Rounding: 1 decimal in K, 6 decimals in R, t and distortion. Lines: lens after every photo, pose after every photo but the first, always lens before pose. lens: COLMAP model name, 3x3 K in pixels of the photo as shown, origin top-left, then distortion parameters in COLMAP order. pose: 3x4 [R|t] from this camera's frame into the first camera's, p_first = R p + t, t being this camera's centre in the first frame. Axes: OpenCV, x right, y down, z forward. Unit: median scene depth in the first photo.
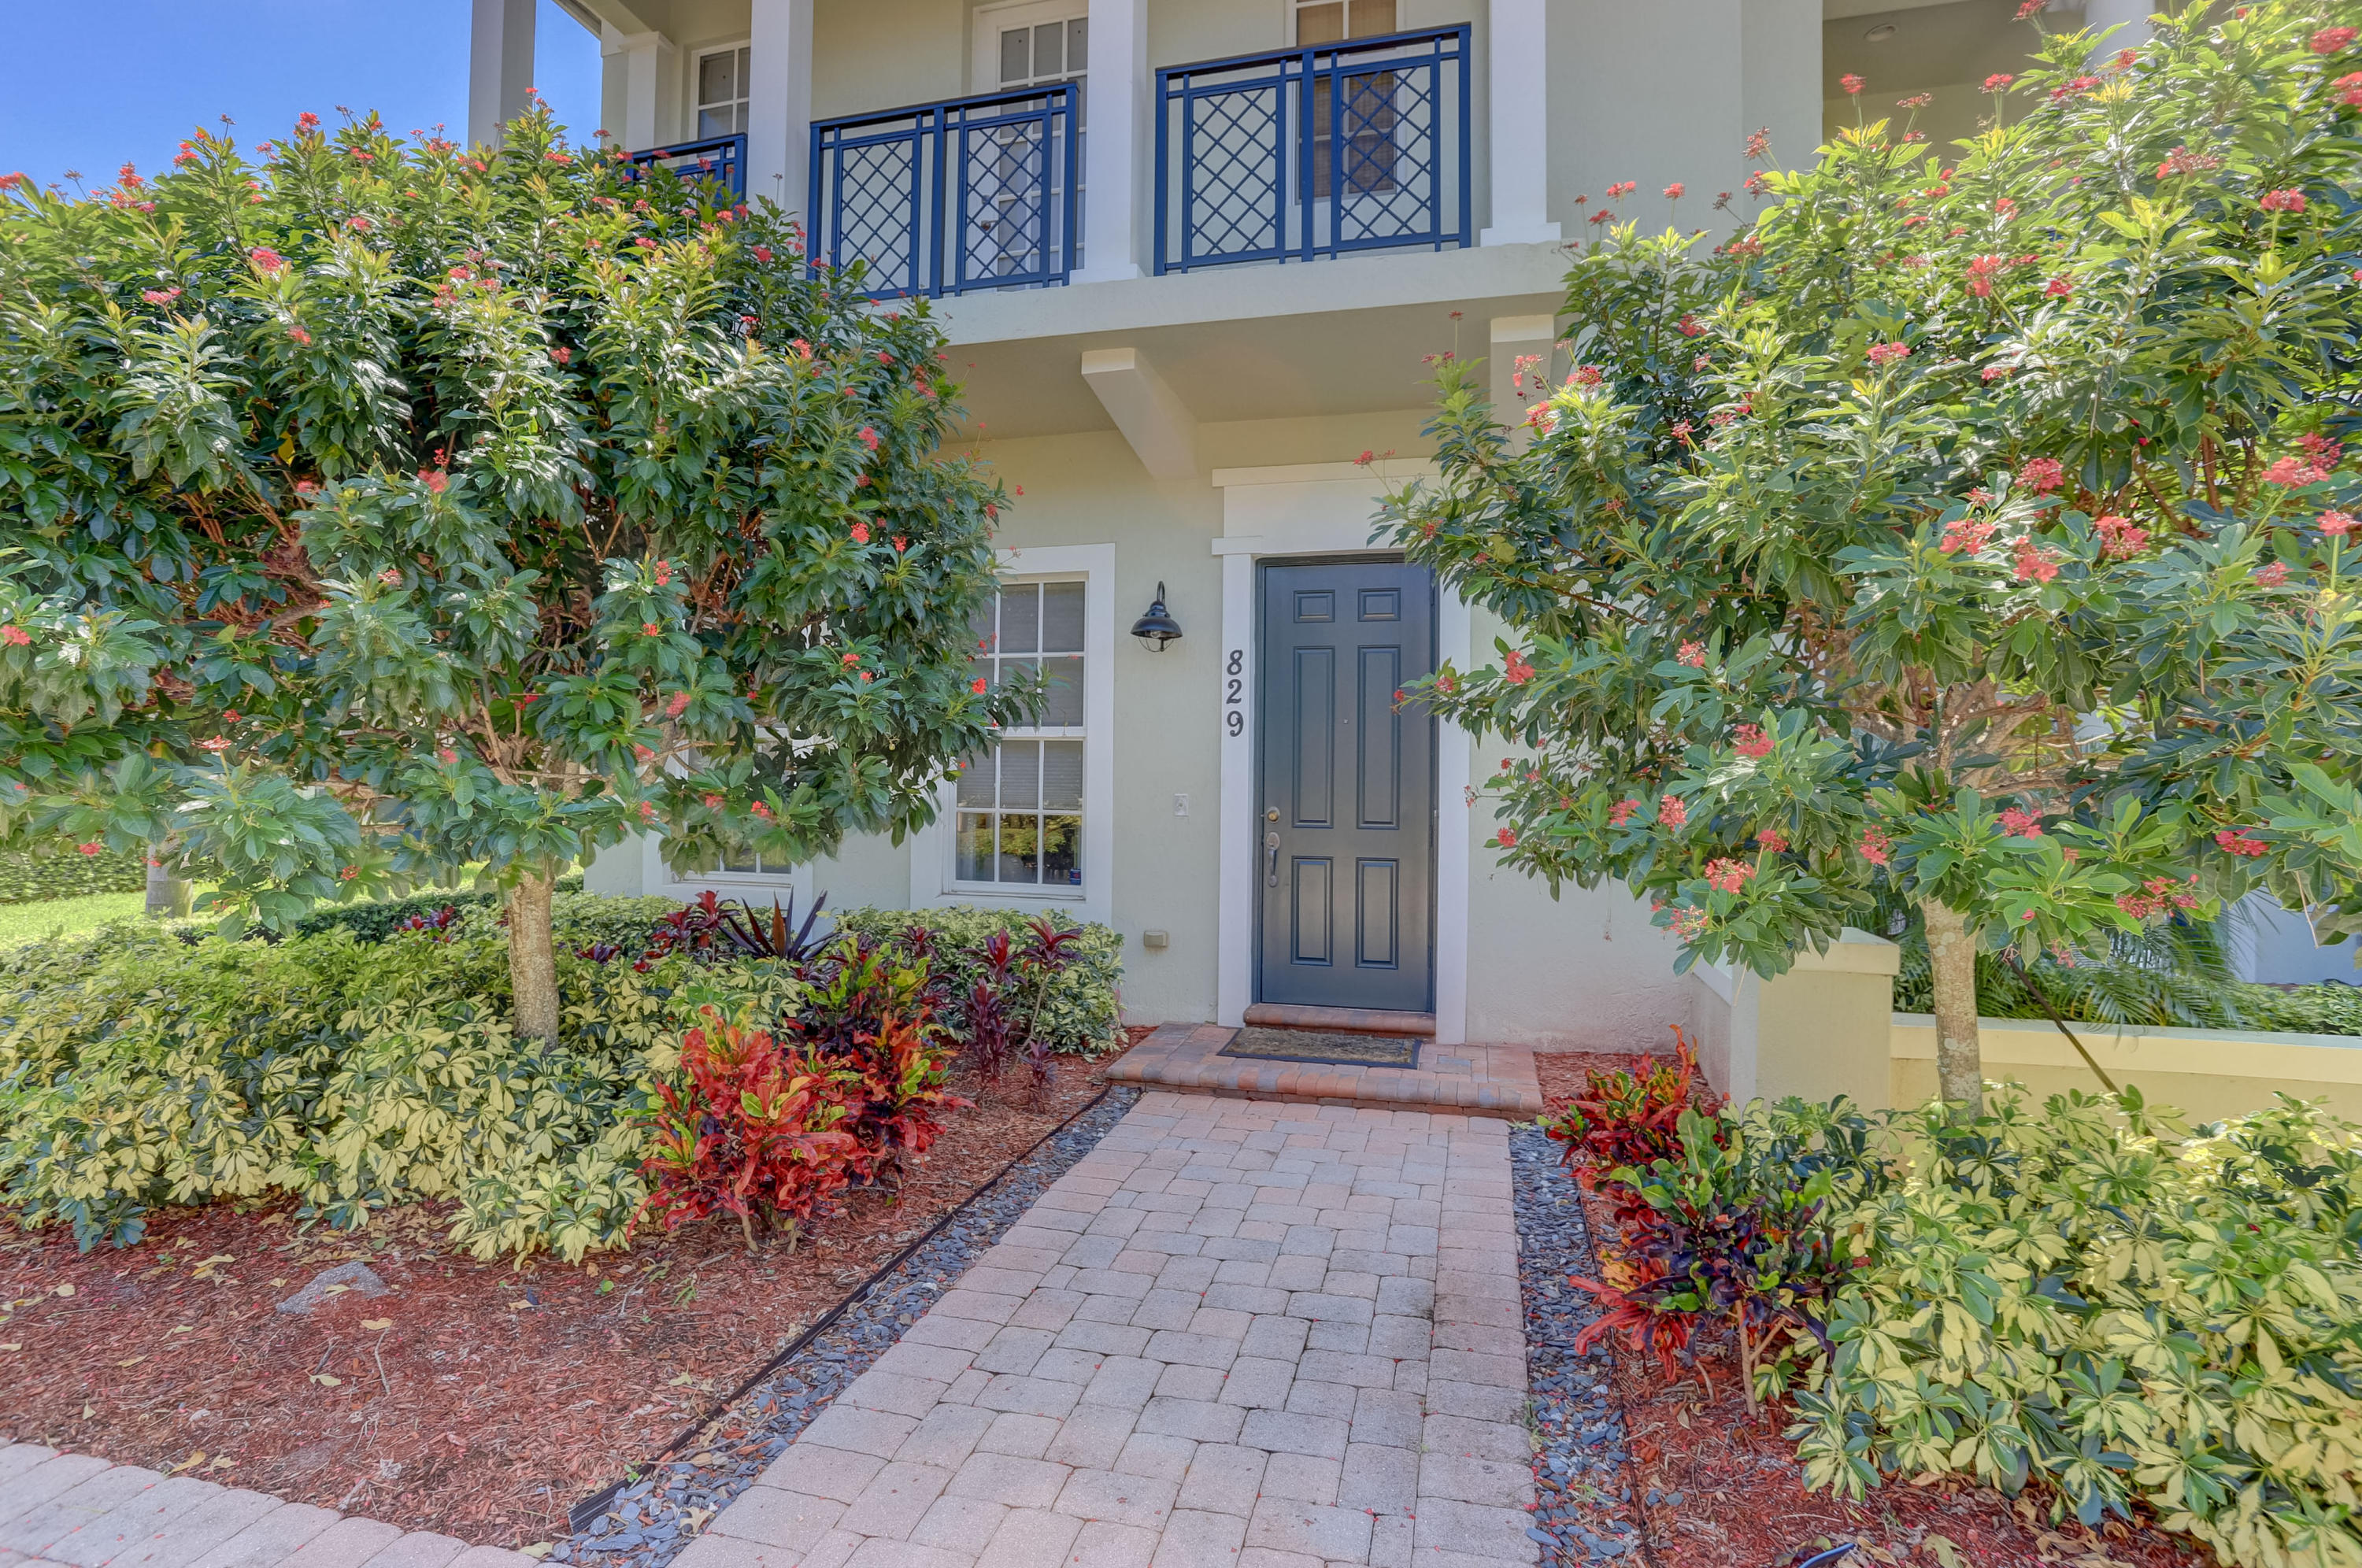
lens RADIAL K [[1177.4, 0, 1169.7], [0, 1177.4, 756.2], [0, 0, 1]] dist [-0.071819, 0.039313]
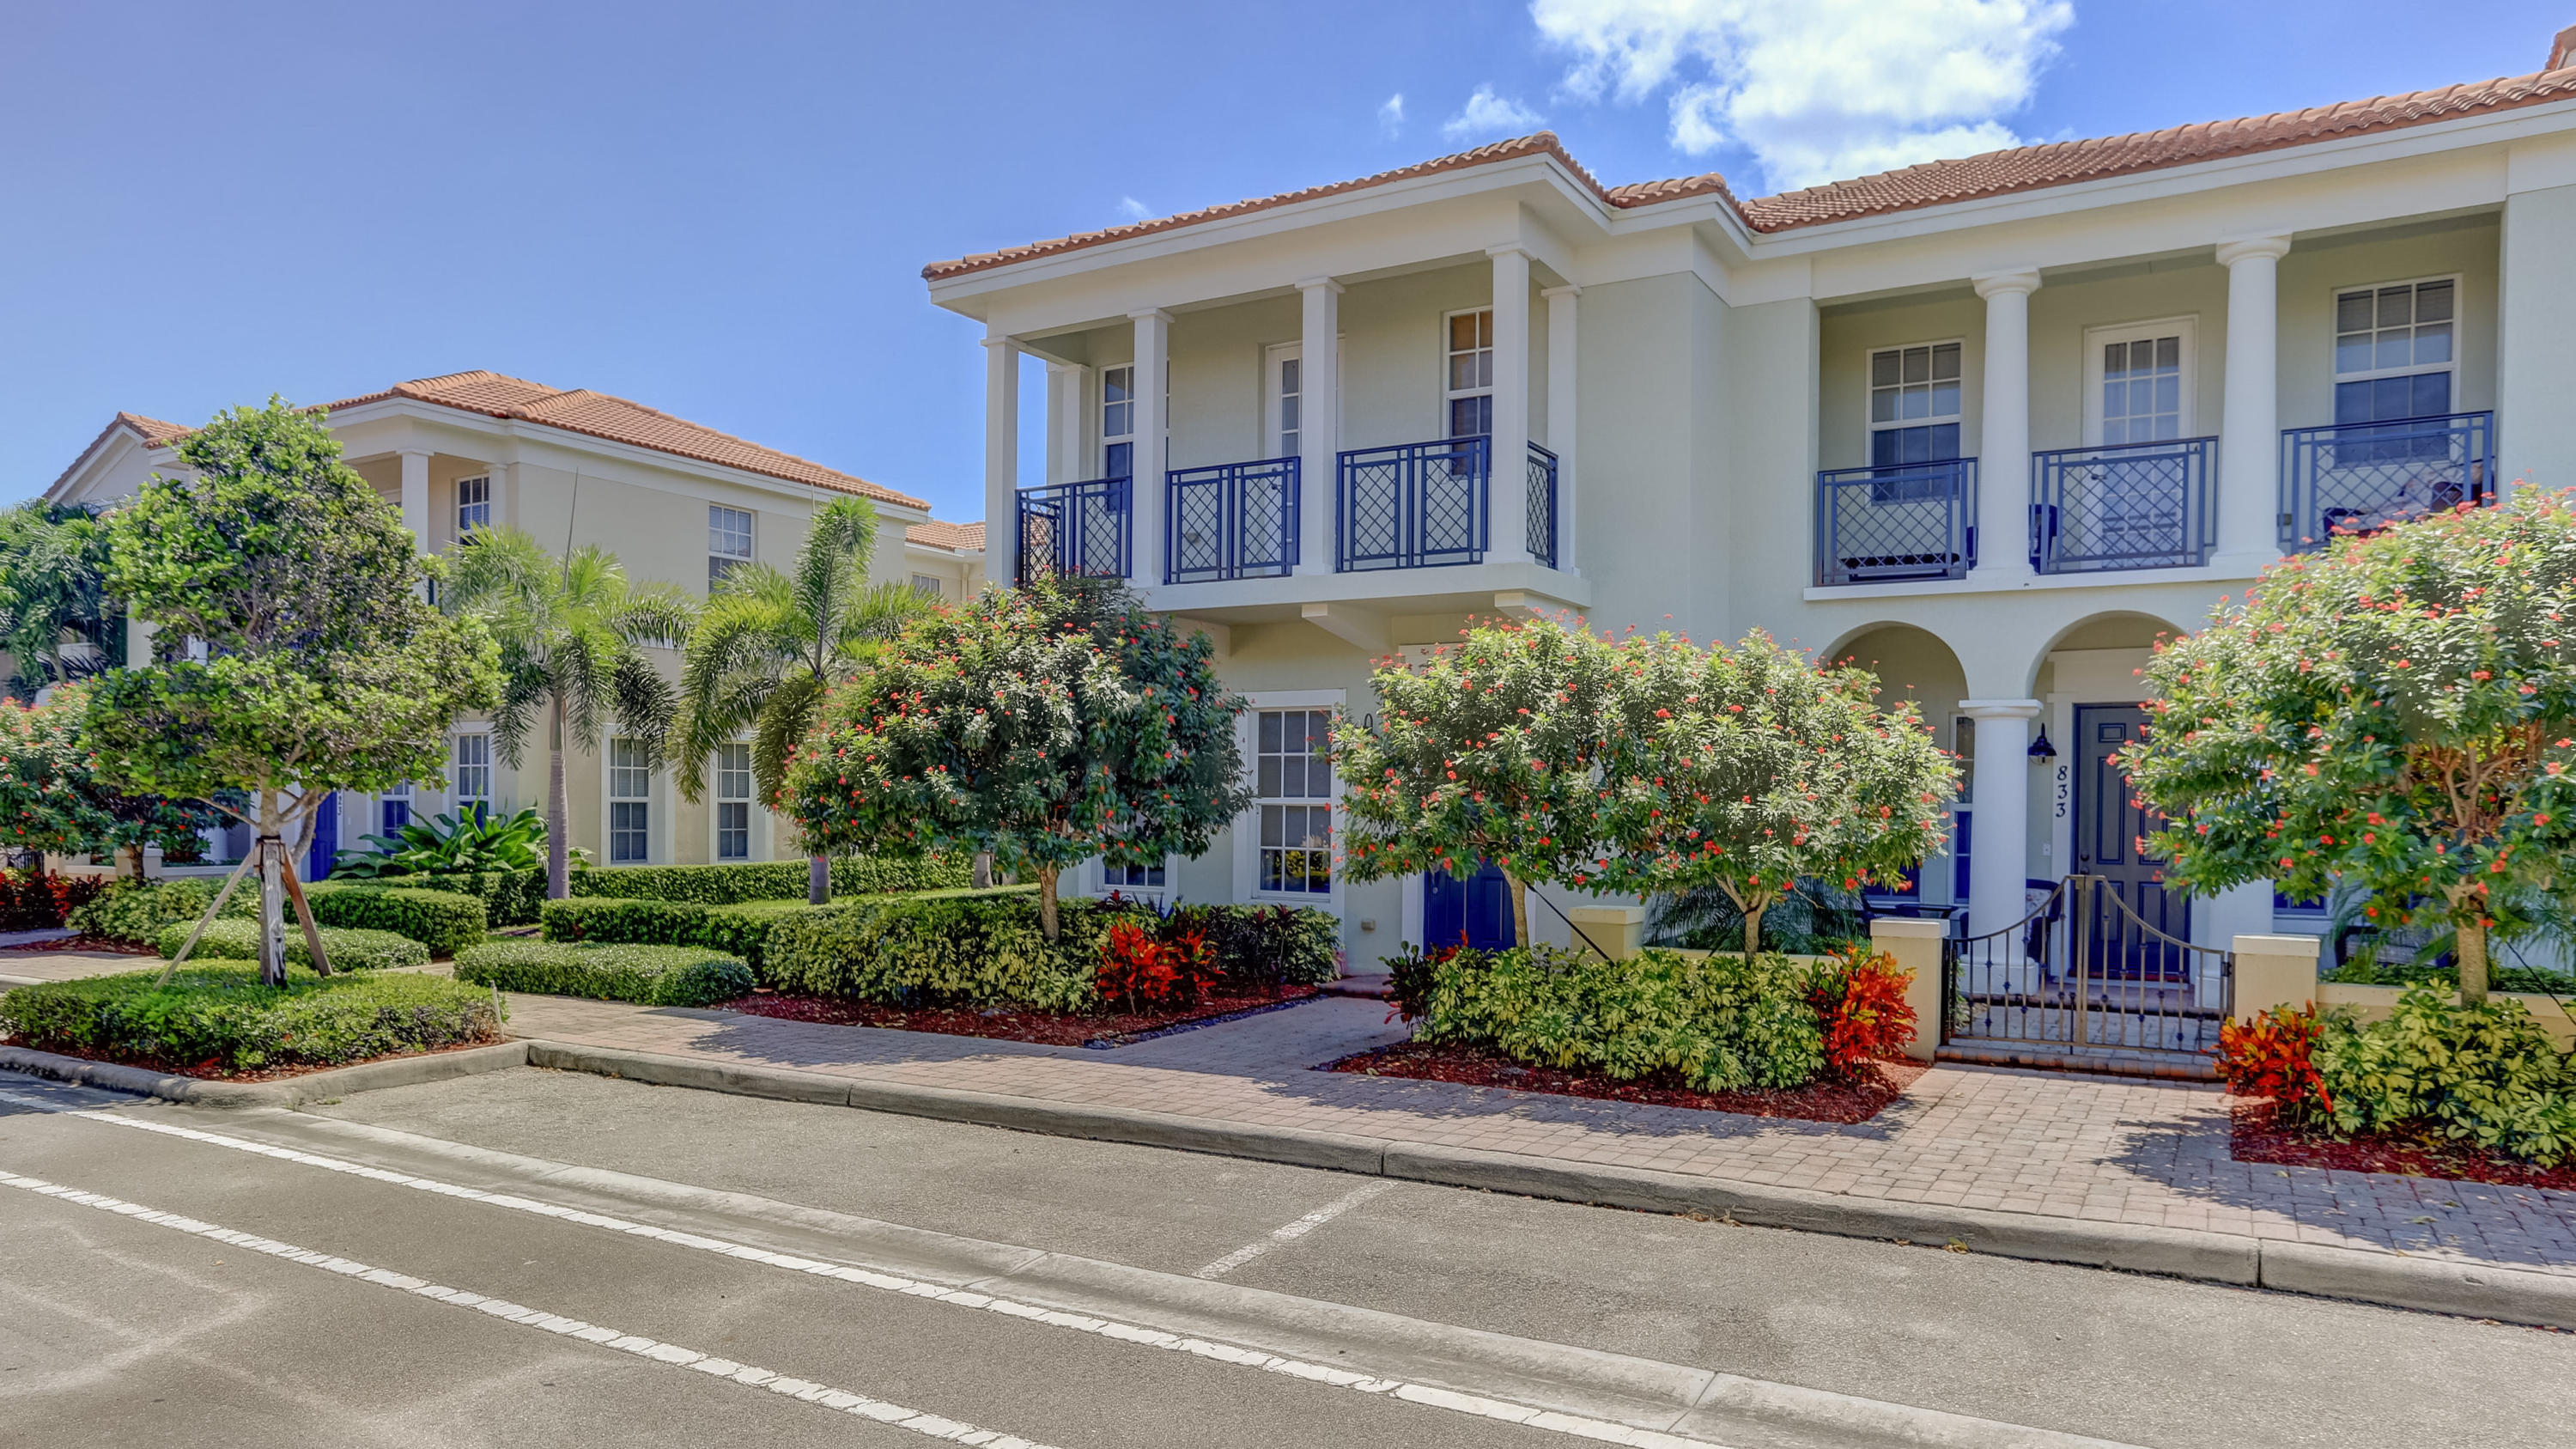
lens RADIAL K [[1613.4, 0, 1289.9], [0, 1613.4, 816.3], [0, 0, 1]] dist [-0.049144, 0.046885]
pose [[0.963942, -0.000331, -0.266111, 0.920169], [0.006369, 0.999742, 0.021826, -0.094757], [0.266035, -0.022734, 0.963695, -2.341466]]
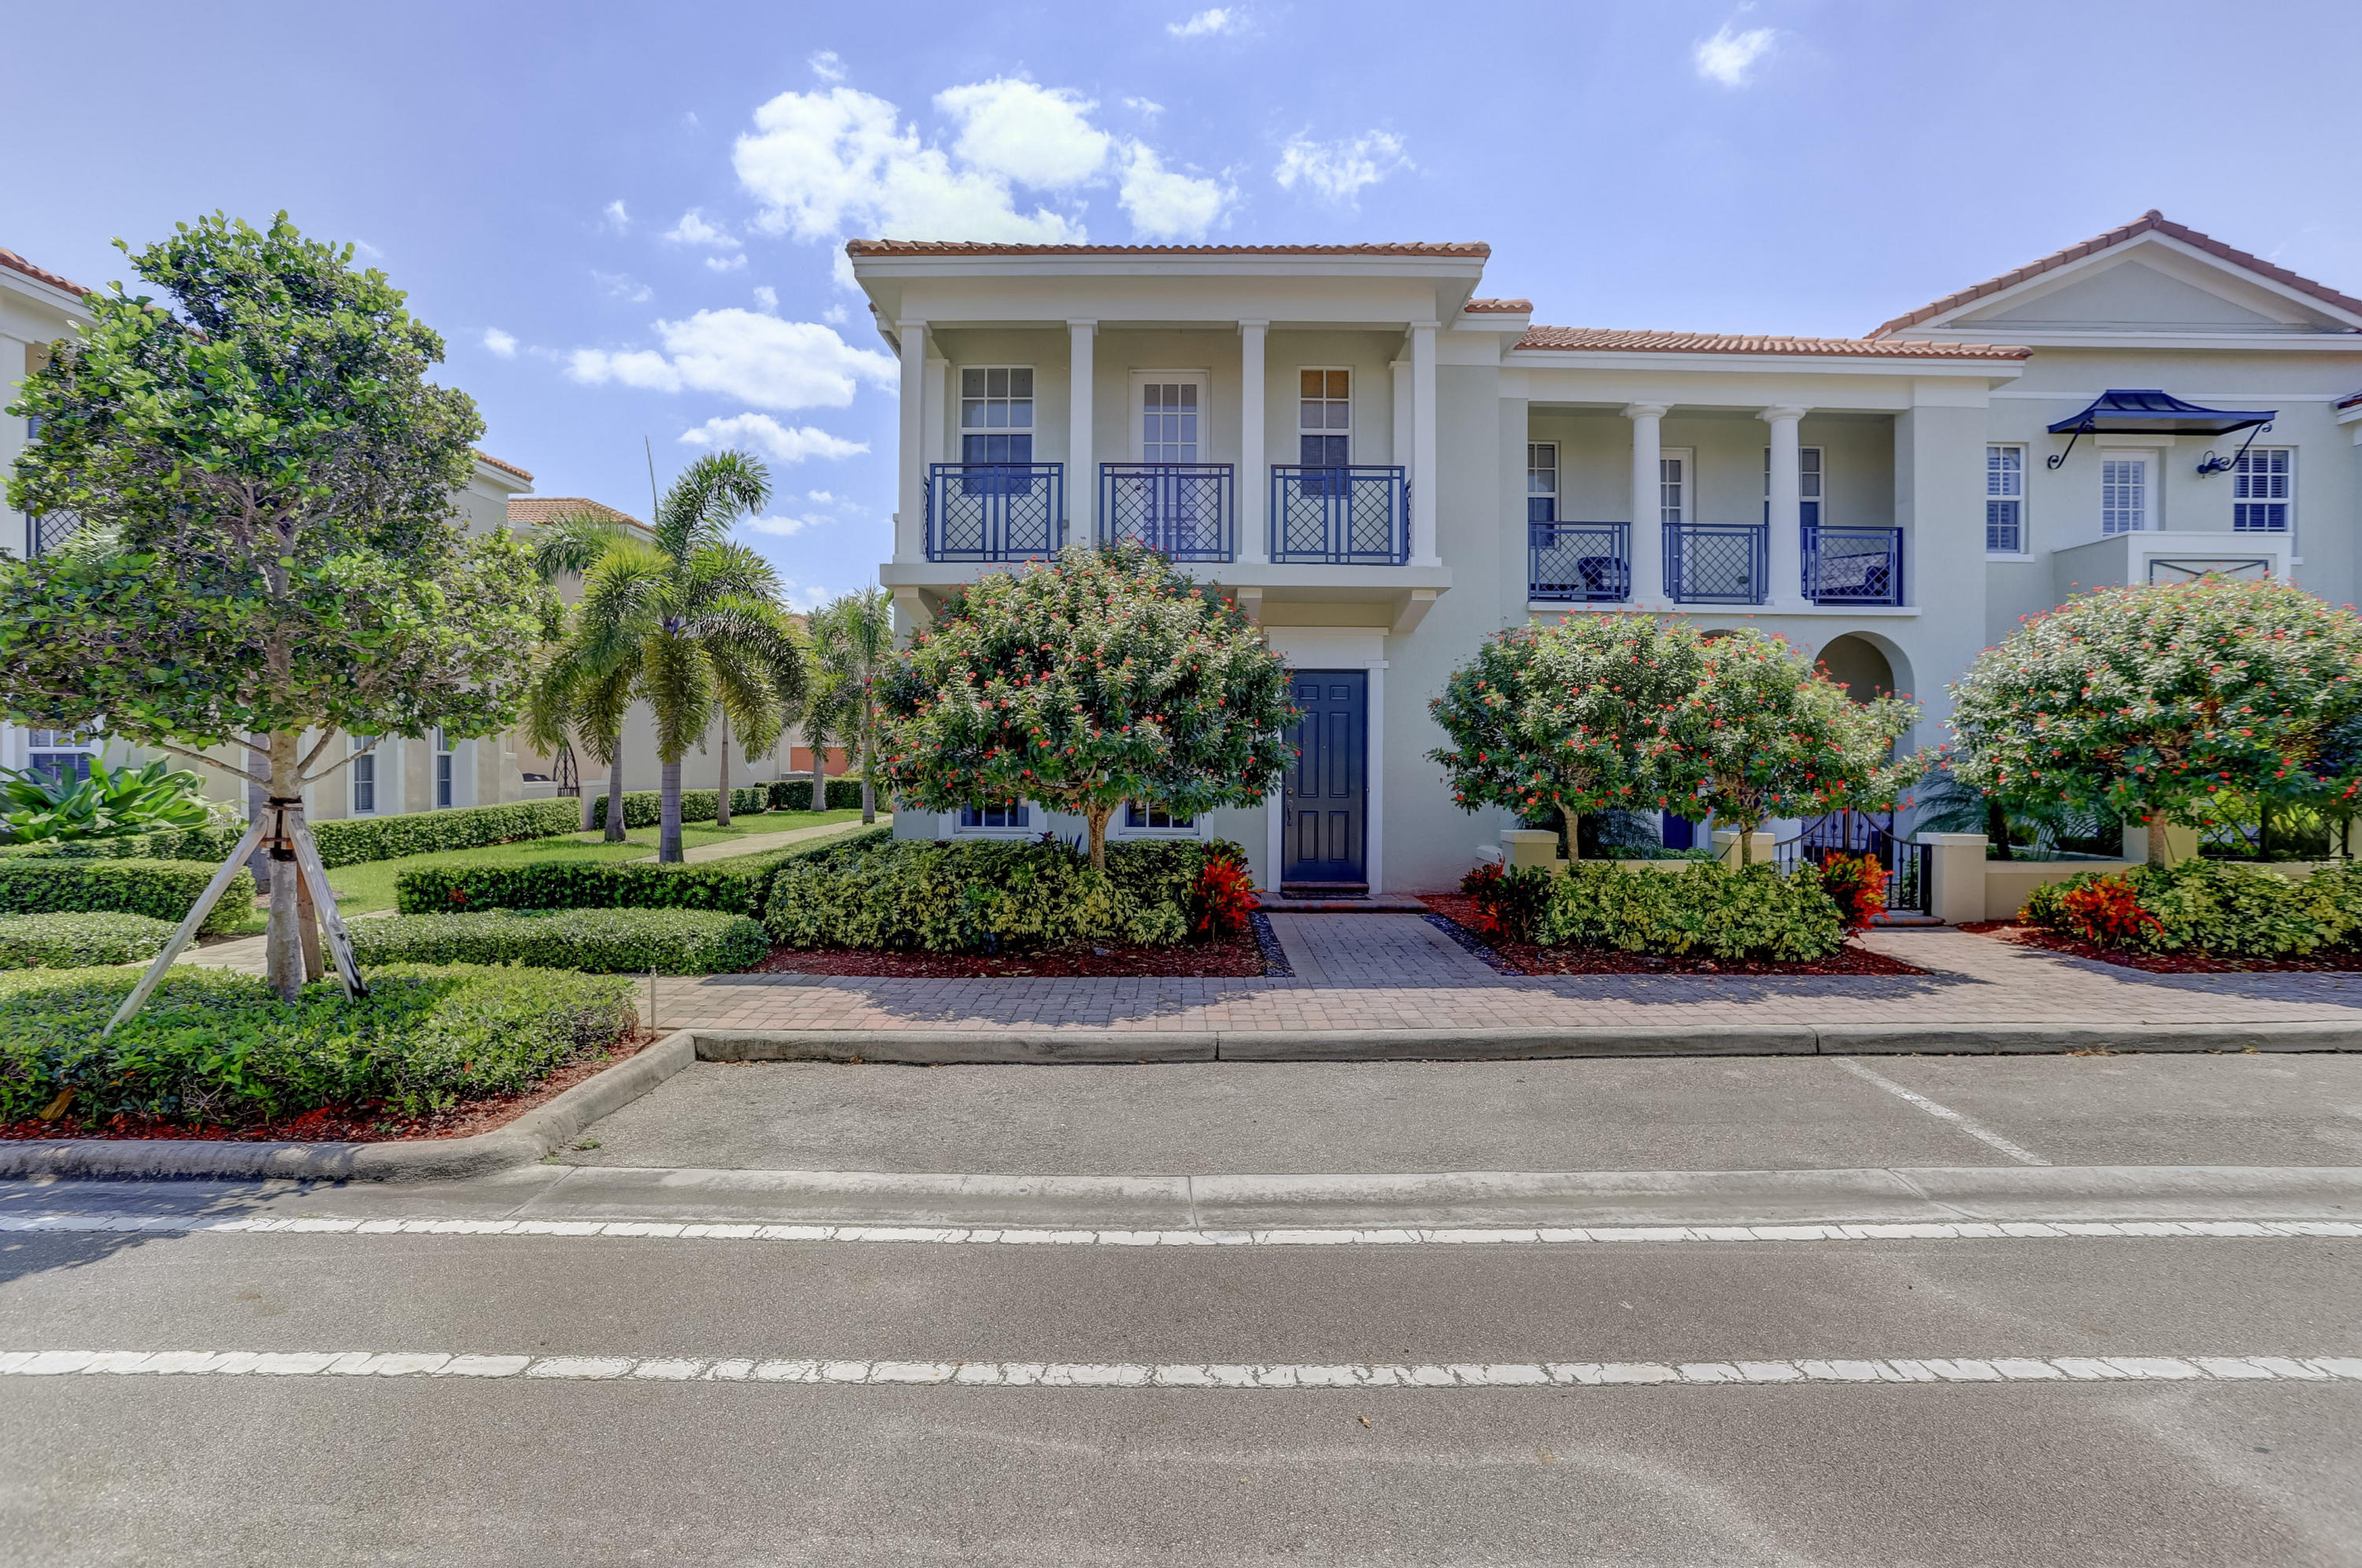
lens RADIAL K [[1141.8, 0, 1189.0], [0, 1141.8, 775.8], [0, 0, 1]] dist [-0.061407, 0.029240]
pose [[0.967873, -0.008777, 0.251287, -1.108999], [0.000206, 0.999418, 0.034113, -0.089341], [-0.251440, -0.032965, 0.967311, -1.721362]]
